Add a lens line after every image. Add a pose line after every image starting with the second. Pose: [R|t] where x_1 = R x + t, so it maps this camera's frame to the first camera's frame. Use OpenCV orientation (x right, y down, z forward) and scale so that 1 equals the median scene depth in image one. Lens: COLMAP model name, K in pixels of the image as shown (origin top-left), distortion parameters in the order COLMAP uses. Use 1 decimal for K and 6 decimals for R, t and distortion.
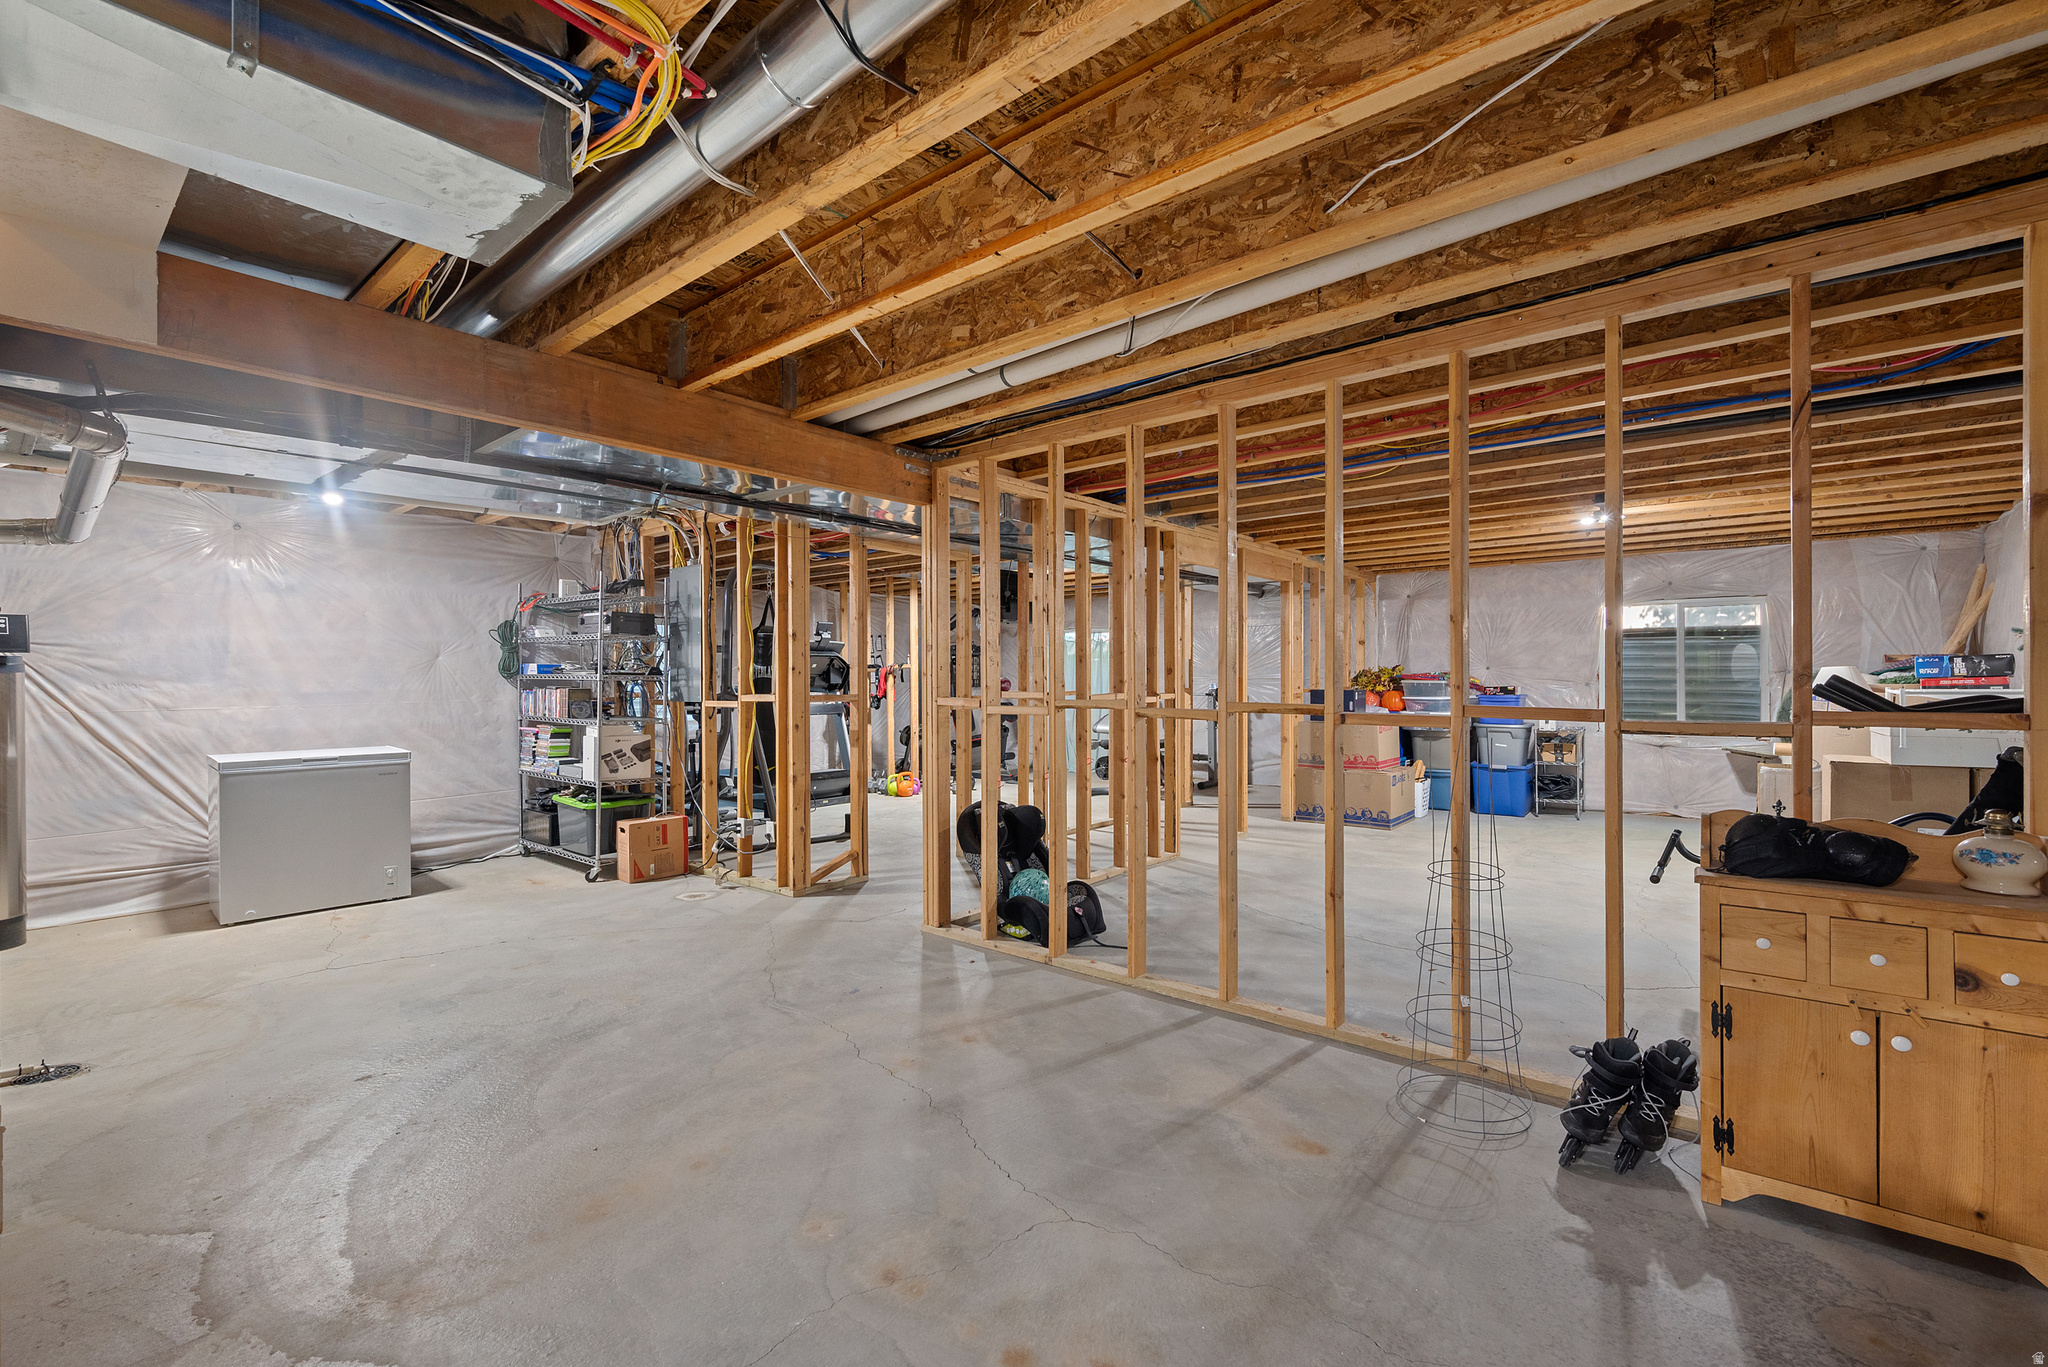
lens RADIAL K [[869.4, 0, 1024.0], [0, 869.4, 683.5], [0, 0, 1]] dist [0.000045, 0.000009]
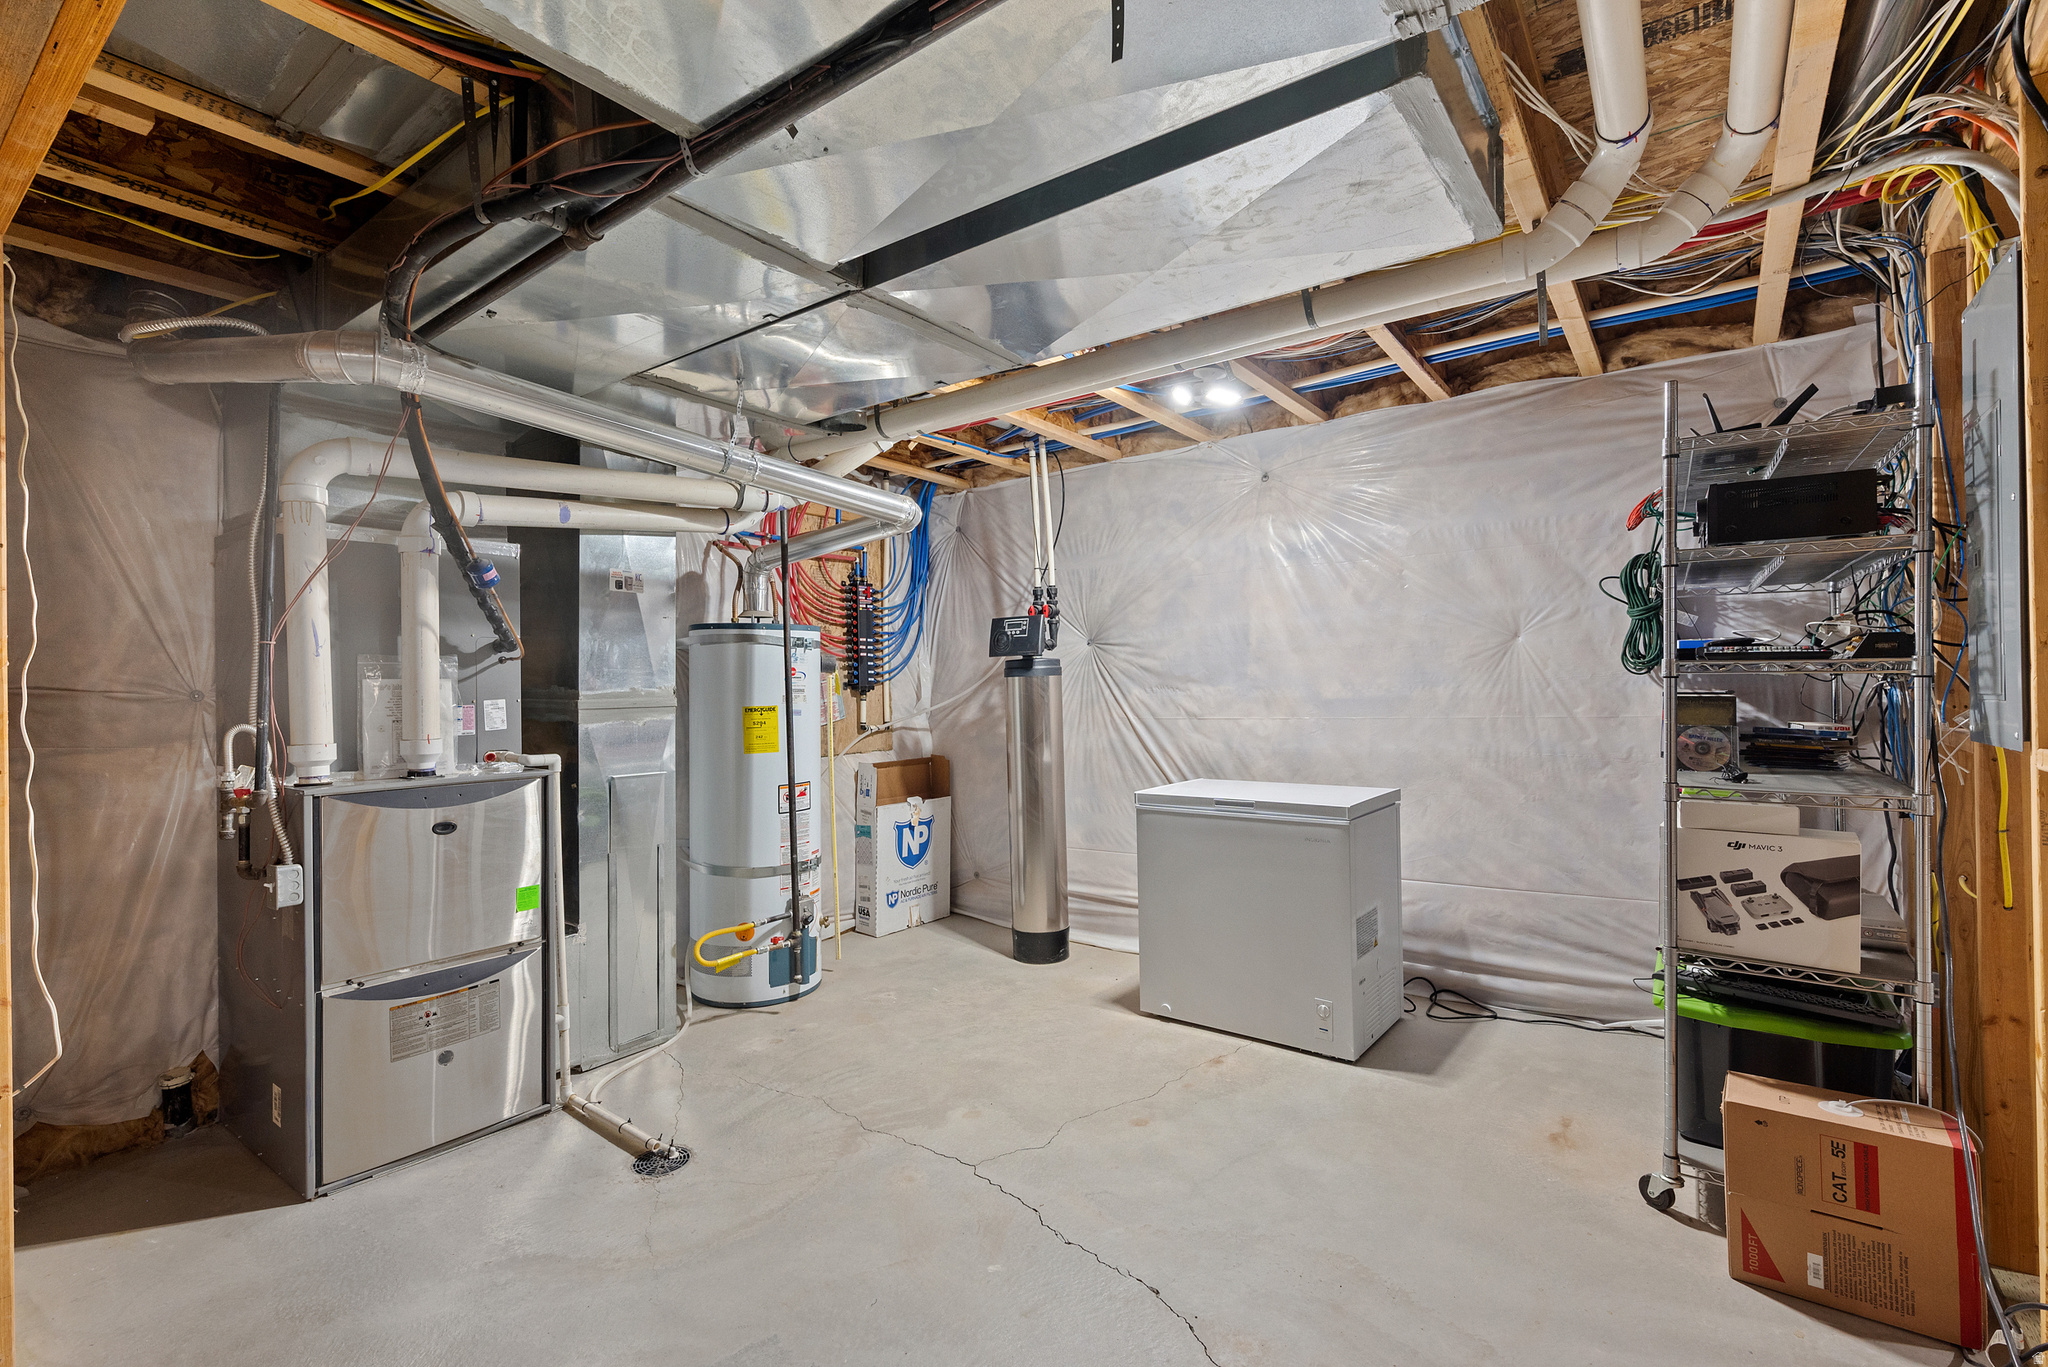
lens RADIAL K [[933.1, 0, 1024.0], [0, 933.1, 683.5], [0, 0, 1]] dist [0.000009, -0.000114]
pose [[0.077372, -0.002198, -0.997000, -0.114884], [0.007638, 0.999970, -0.001612, -0.002010], [0.996973, -0.007491, 0.077386, 0.719862]]
